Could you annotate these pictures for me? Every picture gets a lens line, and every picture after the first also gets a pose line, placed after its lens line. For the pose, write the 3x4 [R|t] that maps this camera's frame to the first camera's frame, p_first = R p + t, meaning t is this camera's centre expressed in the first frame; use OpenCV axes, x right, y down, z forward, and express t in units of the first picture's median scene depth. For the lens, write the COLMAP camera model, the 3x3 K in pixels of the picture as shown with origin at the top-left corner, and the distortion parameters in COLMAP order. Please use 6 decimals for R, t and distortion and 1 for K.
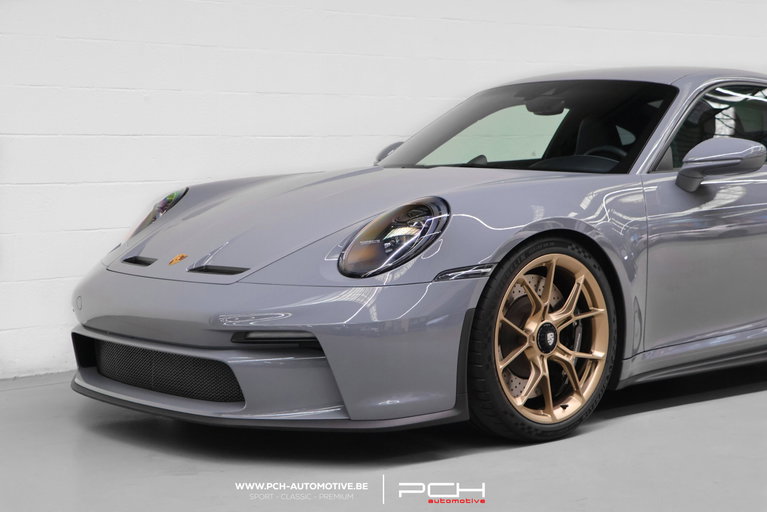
lens RADIAL K [[1195.2, 0, 386.2], [0, 1195.2, 260.2], [0, 0, 1]] dist [0.044271, 0.000000]
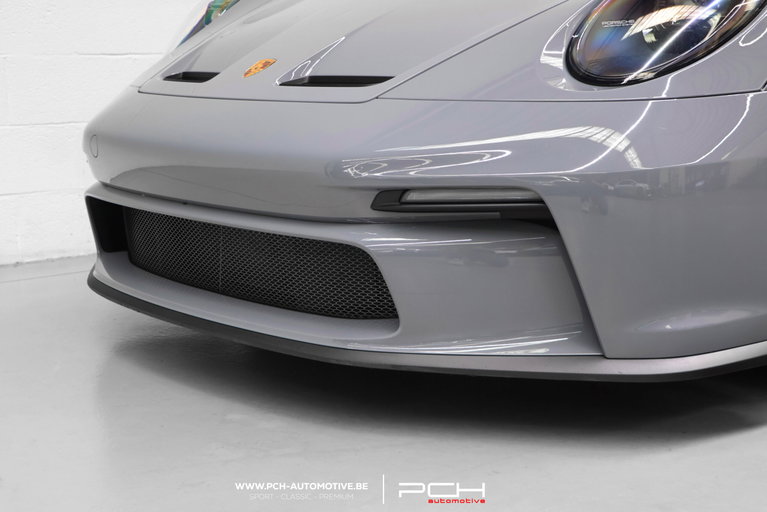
lens RADIAL K [[1195.2, 0, 380.4], [0, 1195.2, 254.0], [0, 0, 1]] dist [0.044271, 0.000000]
pose [[0.999217, -0.001266, -0.039534, -0.101912], [0.005242, 0.994910, 0.100631, 0.033933], [0.039205, -0.100759, 0.994138, 0.461309]]
